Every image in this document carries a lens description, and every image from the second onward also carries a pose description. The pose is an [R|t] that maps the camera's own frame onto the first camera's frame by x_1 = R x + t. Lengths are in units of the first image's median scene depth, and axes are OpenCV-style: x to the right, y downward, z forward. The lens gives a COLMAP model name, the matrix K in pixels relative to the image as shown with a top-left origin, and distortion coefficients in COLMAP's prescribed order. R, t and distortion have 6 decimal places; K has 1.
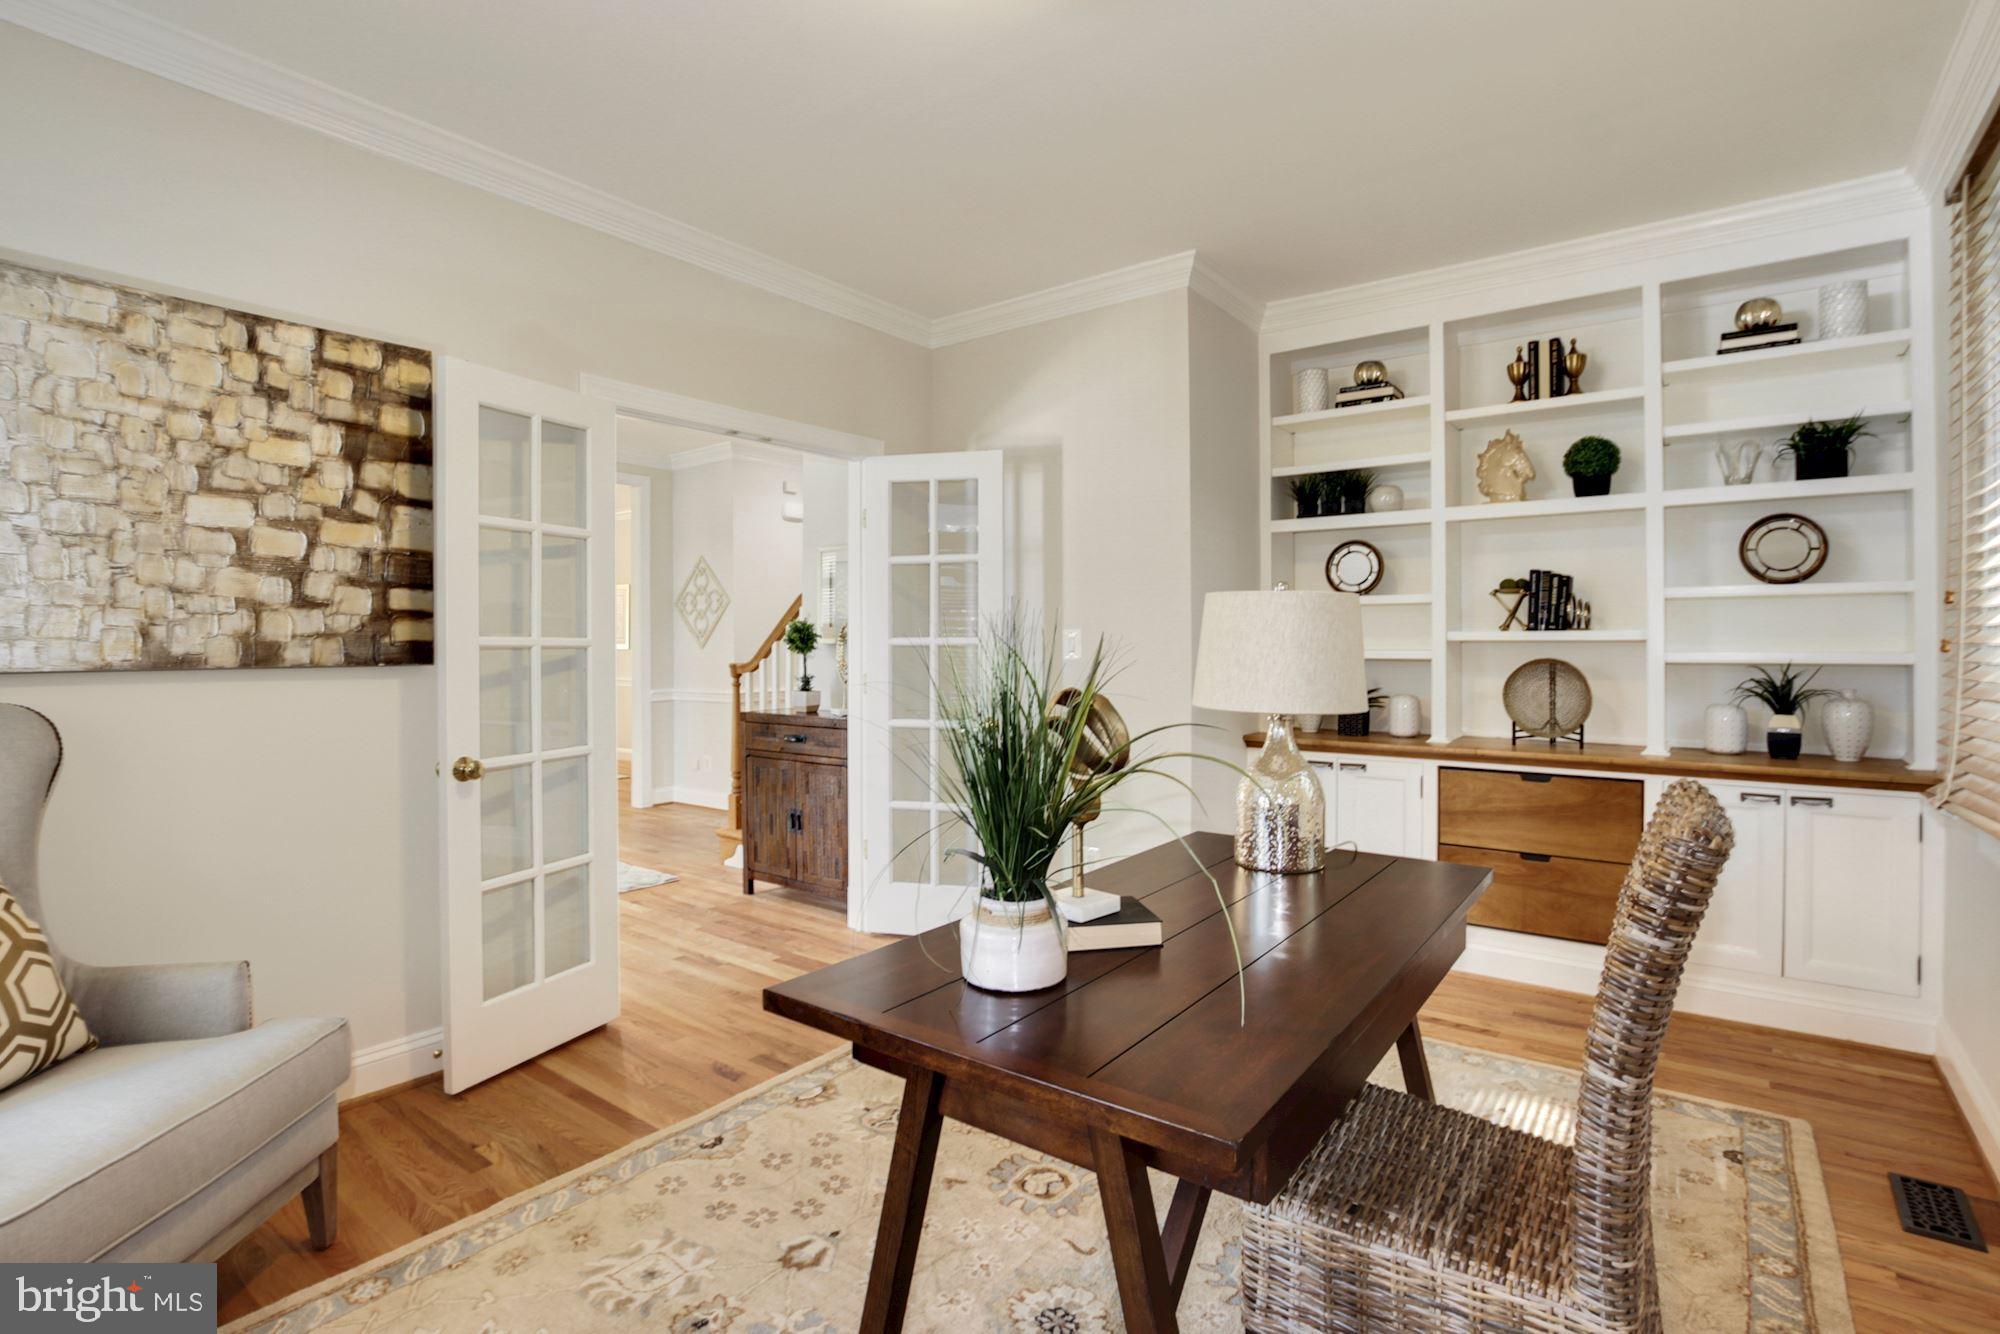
lens RADIAL K [[967.6, 0, 1001.4], [0, 967.6, 654.5], [0, 0, 1]] dist [-0.018057, 0.000692]
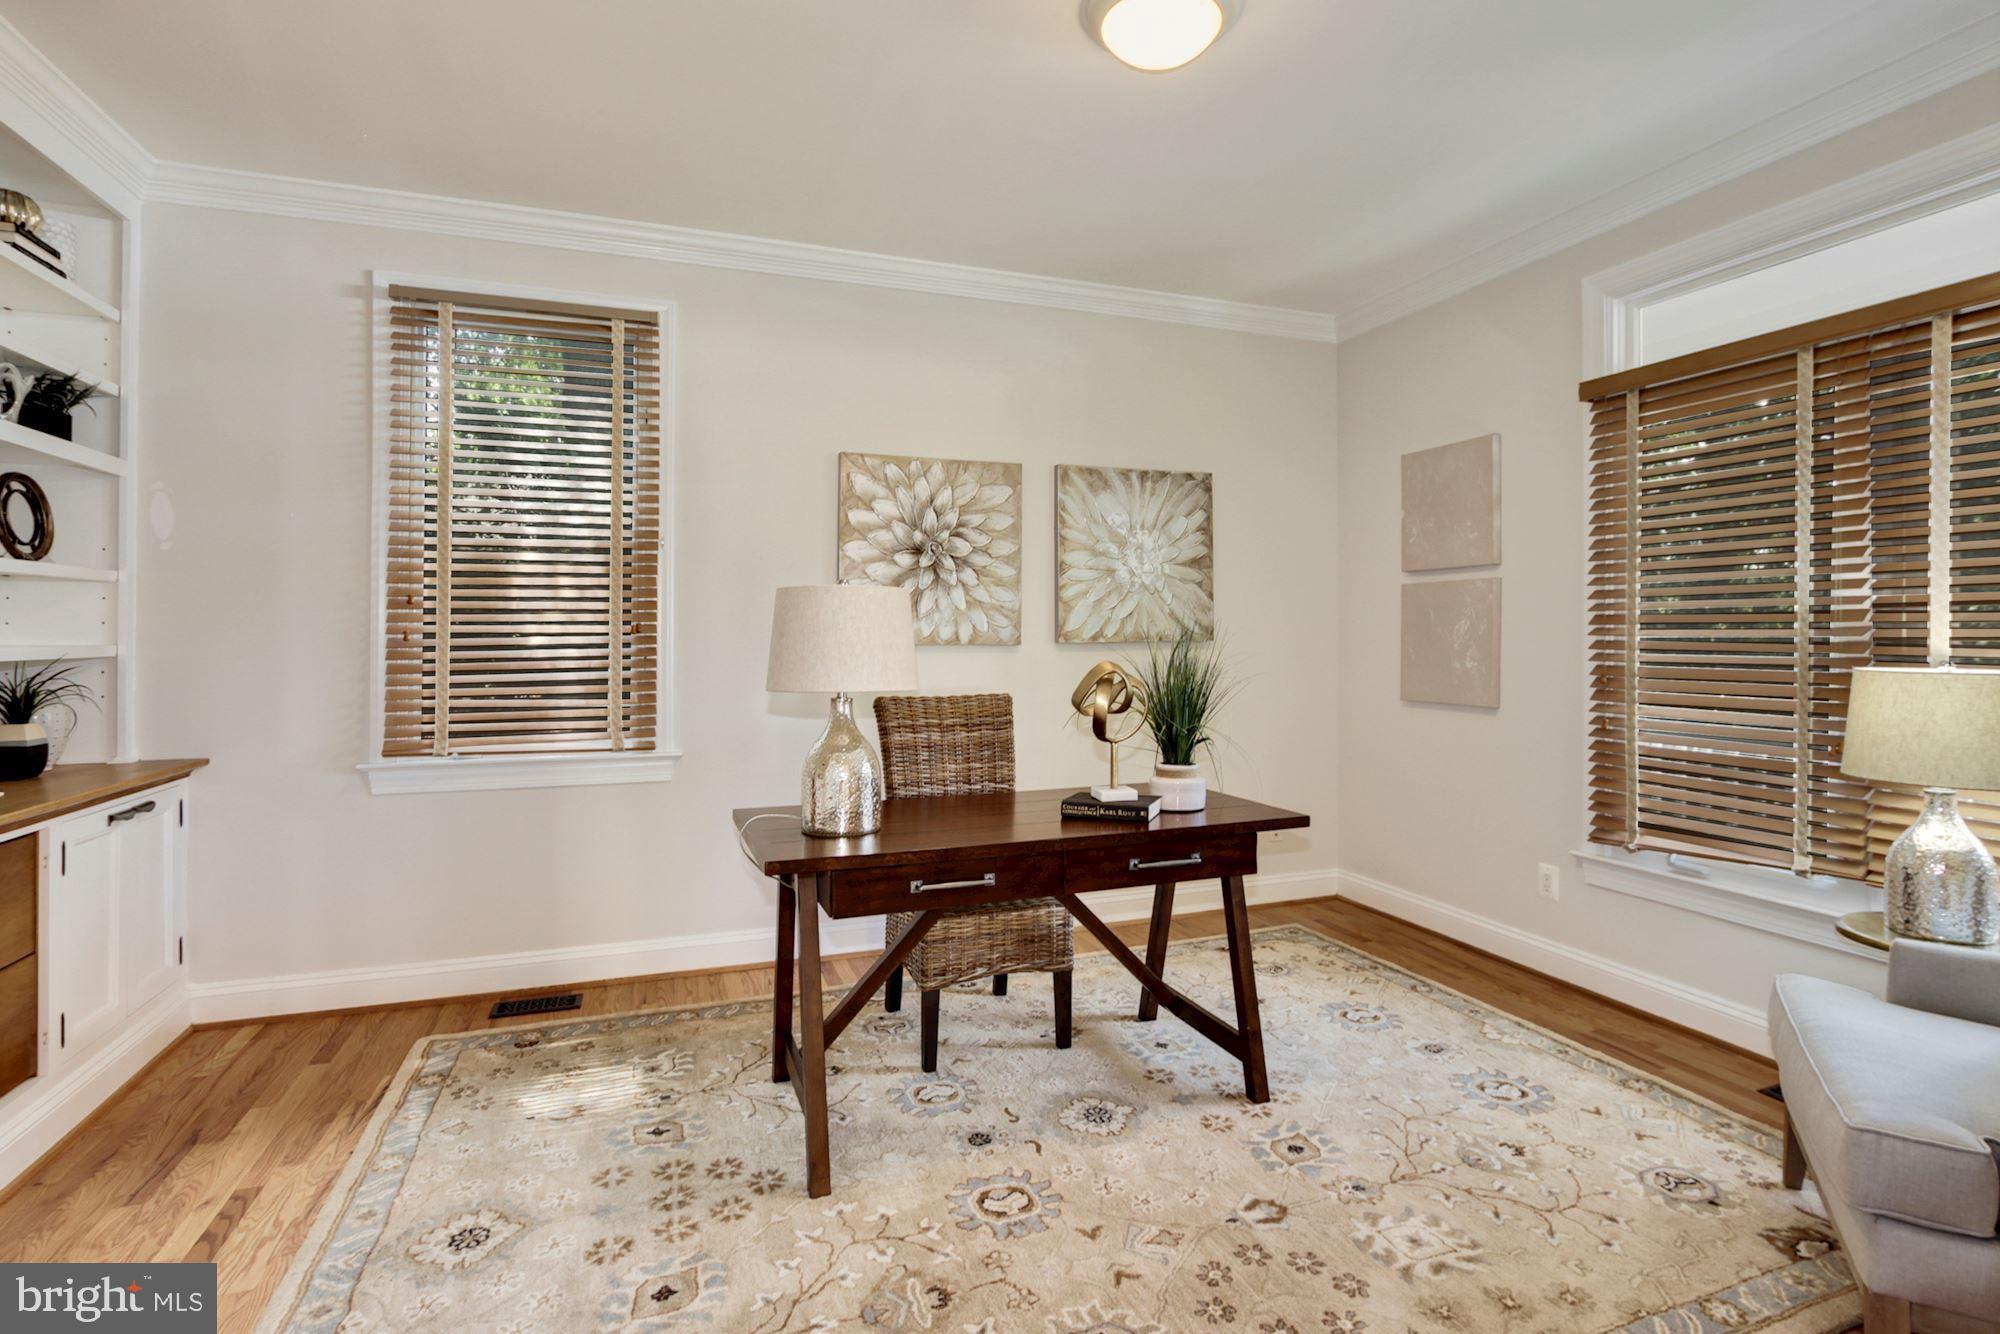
lens RADIAL K [[967.6, 0, 1000.2], [0, 967.6, 650.2], [0, 0, 1]] dist [-0.018057, 0.000692]
pose [[-0.840946, -0.007248, 0.541071, -0.467895], [0.007483, 0.999659, 0.025021, -0.024619], [-0.541068, 0.025090, -0.840605, 1.801692]]
